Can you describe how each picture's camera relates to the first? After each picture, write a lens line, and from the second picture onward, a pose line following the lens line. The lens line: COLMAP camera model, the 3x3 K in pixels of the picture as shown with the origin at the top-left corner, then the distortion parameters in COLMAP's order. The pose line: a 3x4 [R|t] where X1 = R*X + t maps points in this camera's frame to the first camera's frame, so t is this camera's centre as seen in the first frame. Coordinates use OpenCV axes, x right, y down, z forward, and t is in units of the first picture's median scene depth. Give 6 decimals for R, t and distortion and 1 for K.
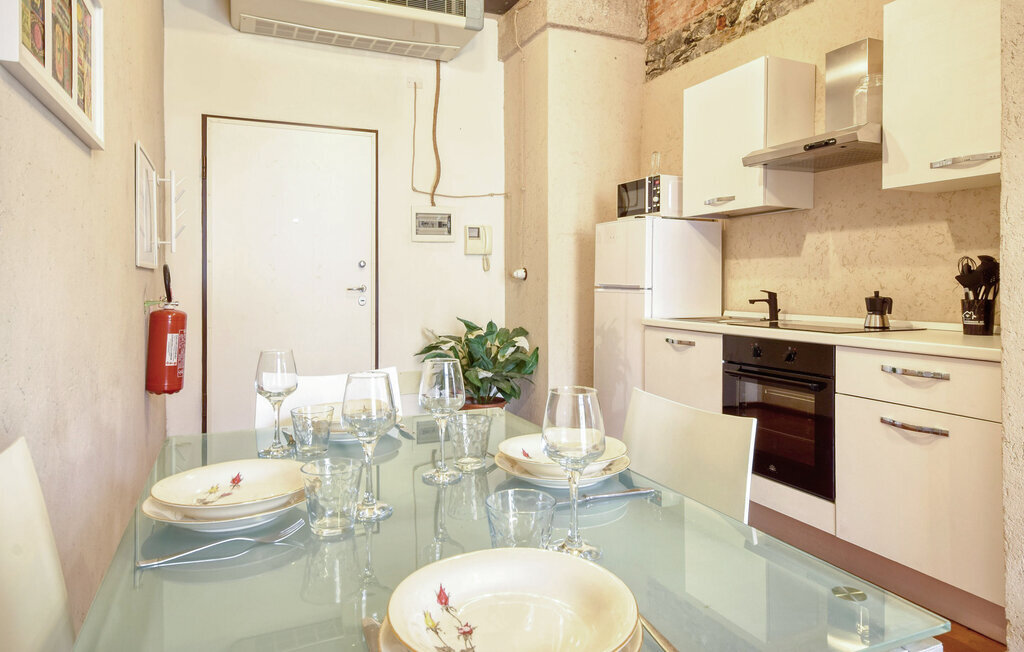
lens RADIAL K [[637.8, 0, 512.7], [0, 637.8, 280.2], [0, 0, 1]] dist [-0.002773, -0.000007]
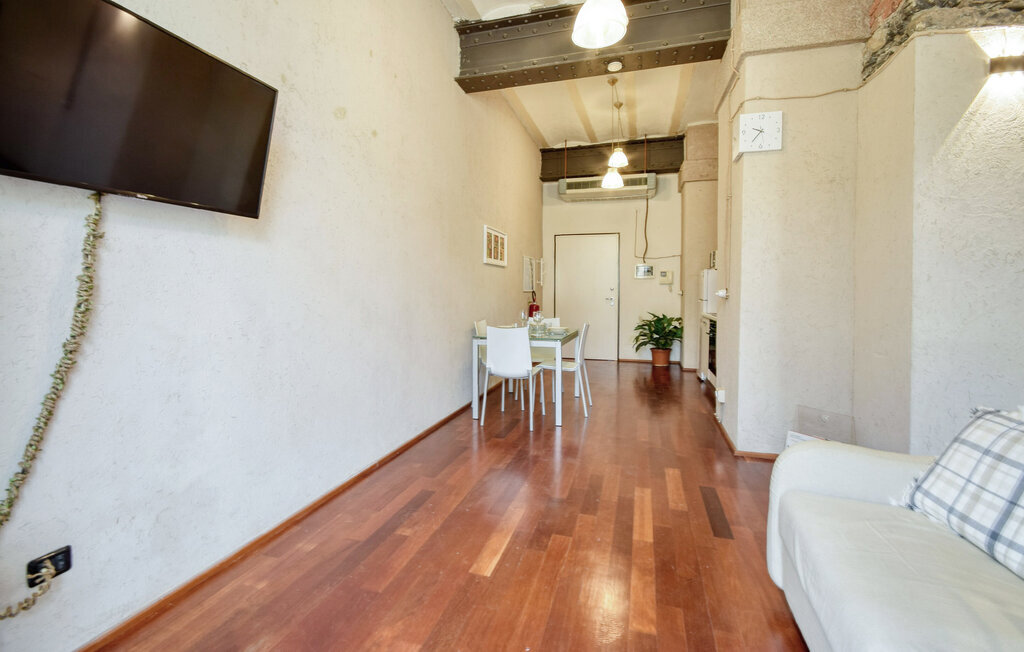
lens RADIAL K [[459.8, 0, 511.6], [0, 459.8, 300.4], [0, 0, 1]] dist [-0.011673, -0.000381]
pose [[0.768426, 0.016286, -0.639731, 0.720715], [-0.004934, 0.999797, 0.019526, -0.016119], [0.639920, -0.011848, 0.768351, -0.725859]]
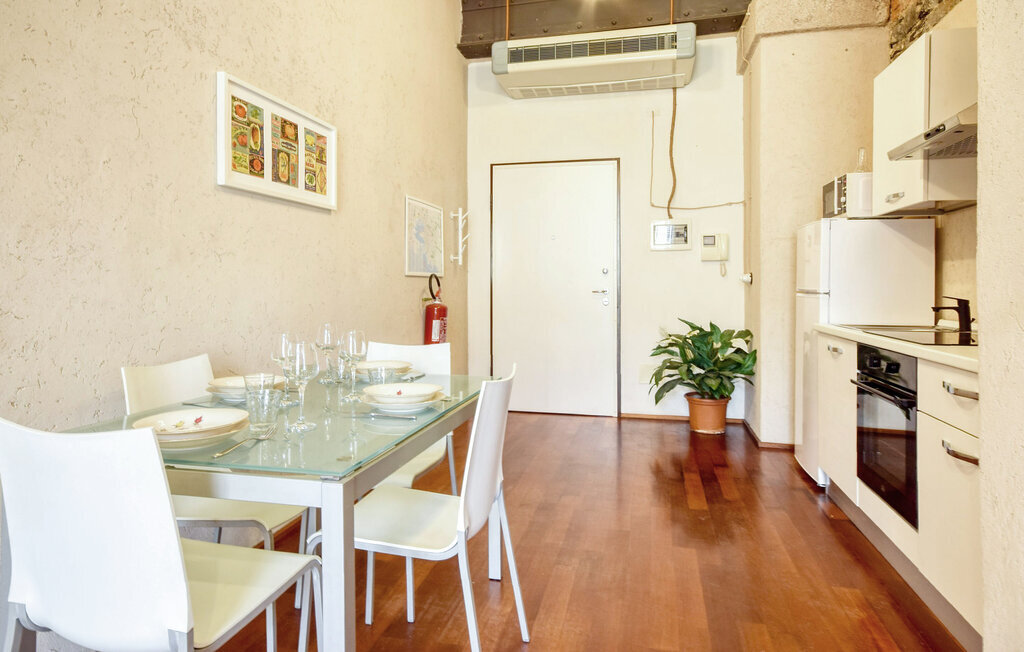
lens RADIAL K [[604.9, 0, 514.4], [0, 604.9, 282.0], [0, 0, 1]] dist [0.012388, 0.003360]
pose [[0.800182, -0.001534, -0.599756, 0.377658], [-0.000806, 0.999993, -0.003633, -0.000365], [0.599757, 0.003390, 0.800175, -0.020833]]
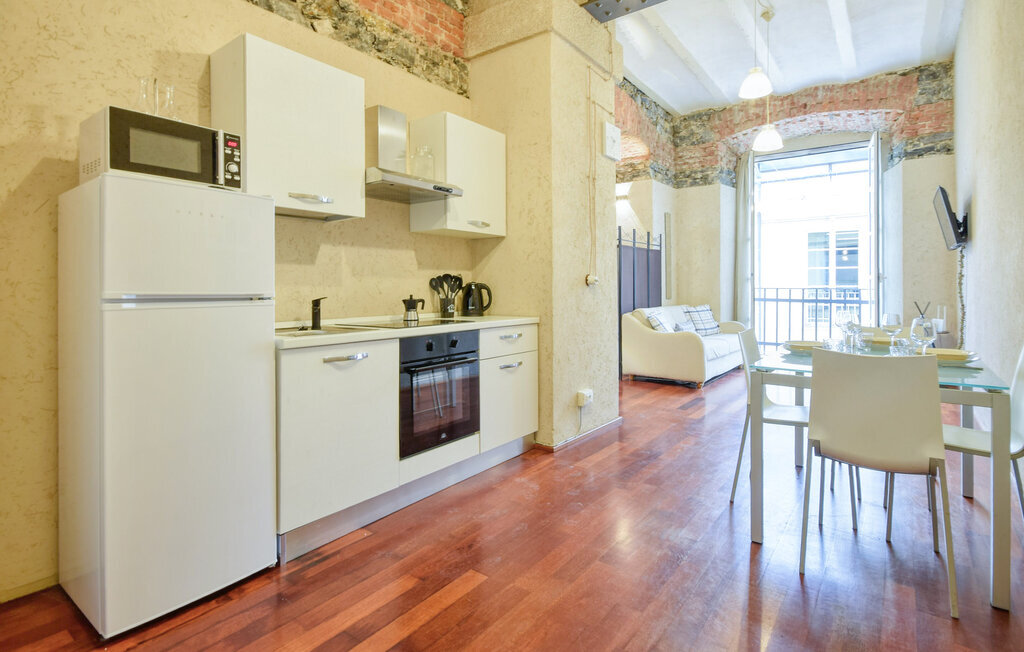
lens RADIAL K [[493.1, 0, 503.5], [0, 493.1, 289.6], [0, 0, 1]] dist [0.002182, 0.000420]
pose [[-0.459036, 0.000550, 0.888417, -0.381868], [0.003241, 0.999994, 0.001055, 0.003678], [-0.888412, 0.003363, -0.459035, 0.991391]]
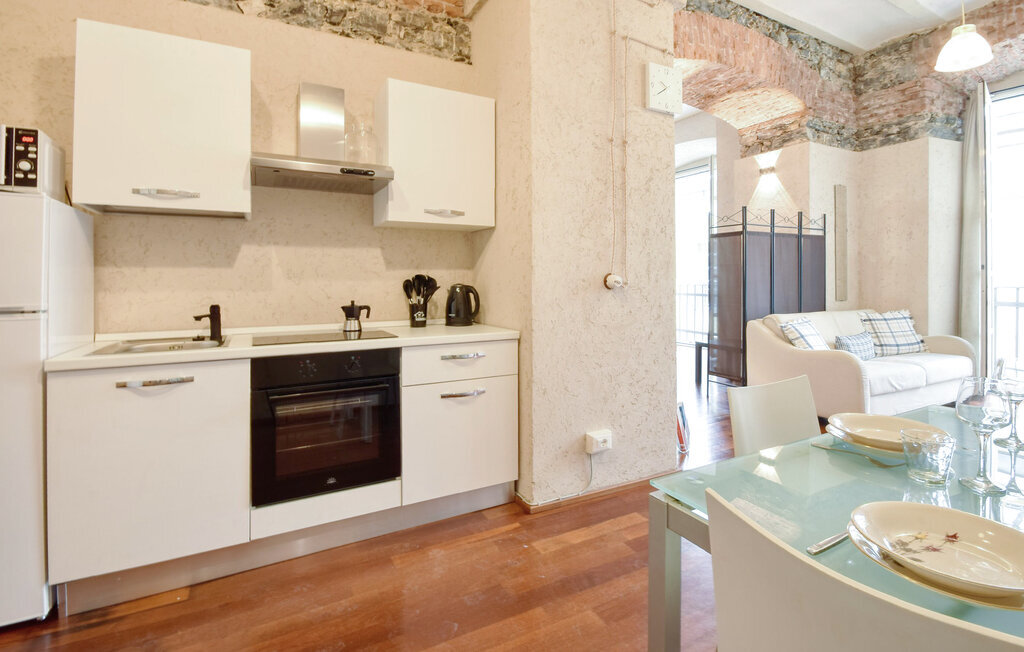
lens RADIAL K [[460.1, 0, 508.8], [0, 460.1, 282.8], [0, 0, 1]] dist [0.008228, -0.011406]
pose [[-0.054960, -0.003728, 0.998482, -0.245273], [0.001642, 0.999991, 0.003824, -0.014816], [-0.998487, 0.001850, -0.054953, 0.560051]]
